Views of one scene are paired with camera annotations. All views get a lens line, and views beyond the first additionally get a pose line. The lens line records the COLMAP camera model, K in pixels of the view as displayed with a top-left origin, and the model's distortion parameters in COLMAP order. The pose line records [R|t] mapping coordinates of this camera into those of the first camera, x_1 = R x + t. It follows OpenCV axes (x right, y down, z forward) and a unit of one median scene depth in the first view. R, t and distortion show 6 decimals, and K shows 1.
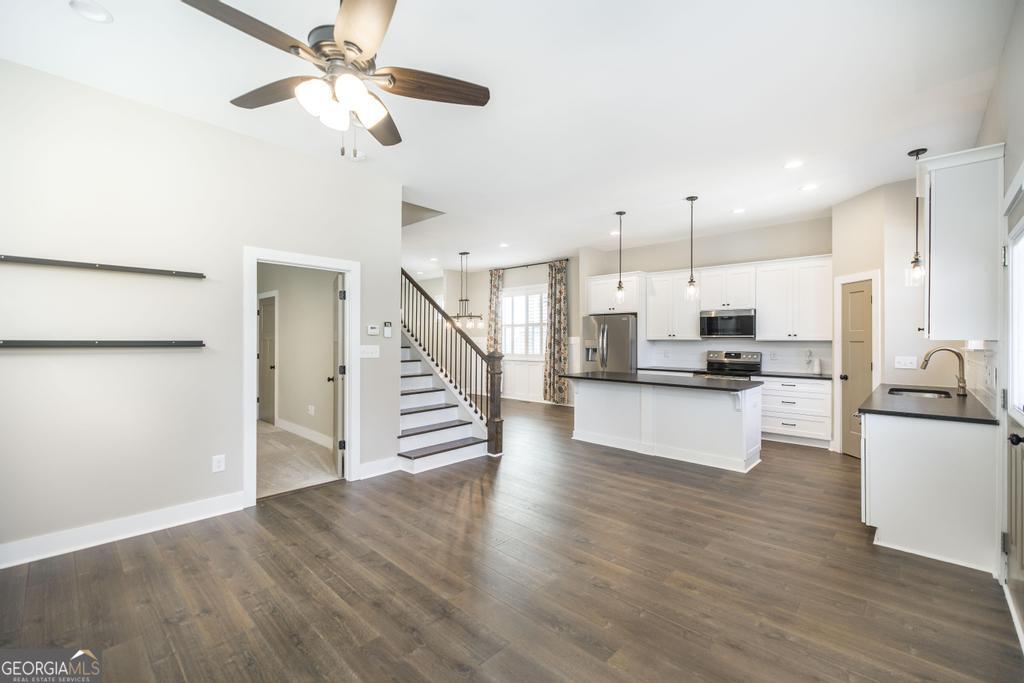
lens RADIAL K [[442.2, 0, 504.3], [0, 442.2, 341.5], [0, 0, 1]] dist [0.007196, -0.000045]
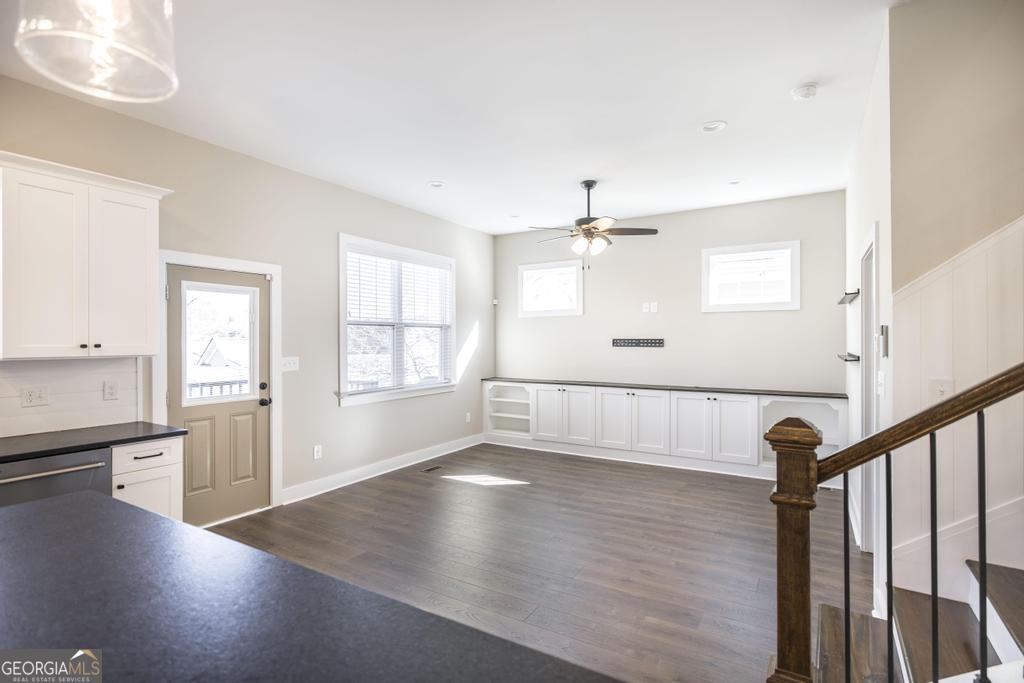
lens RADIAL K [[481.2, 0, 510.3], [0, 481.2, 340.6], [0, 0, 1]] dist [-0.005882, 0.000486]
pose [[-0.977670, -0.007104, -0.210027, 0.454828], [-0.005968, 0.999964, -0.006041, -0.035893], [0.210062, -0.004653, -0.977677, 2.793415]]
